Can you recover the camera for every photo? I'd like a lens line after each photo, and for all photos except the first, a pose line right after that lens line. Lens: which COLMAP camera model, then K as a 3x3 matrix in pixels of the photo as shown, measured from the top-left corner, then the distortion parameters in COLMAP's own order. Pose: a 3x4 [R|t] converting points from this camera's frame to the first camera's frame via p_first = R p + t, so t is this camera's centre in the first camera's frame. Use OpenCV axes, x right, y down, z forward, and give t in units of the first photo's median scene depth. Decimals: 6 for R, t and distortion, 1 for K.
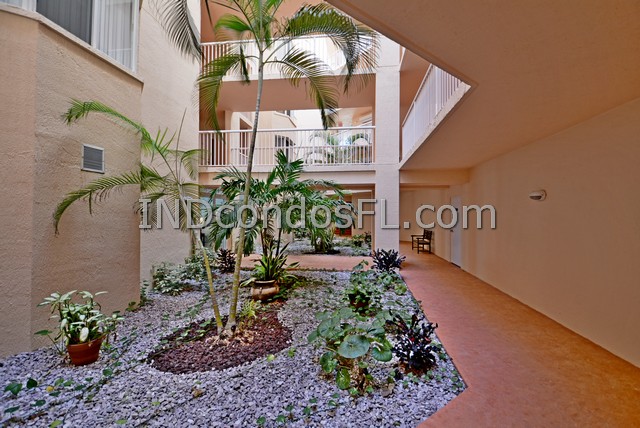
lens RADIAL K [[283.6, 0, 320.0], [0, 283.6, 214.0], [0, 0, 1]] dist [0.023550, -0.026399]
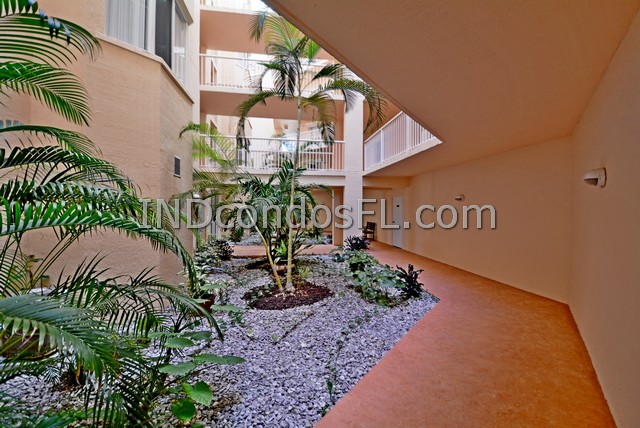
lens RADIAL K [[283.6, 0, 320.0], [0, 283.6, 214.0], [0, 0, 1]] dist [0.023550, -0.026399]
pose [[0.961765, -0.004277, 0.273841, -0.502283], [-0.000361, 0.999857, 0.016883, -0.001136], [-0.273875, -0.016336, 0.961627, -0.394398]]
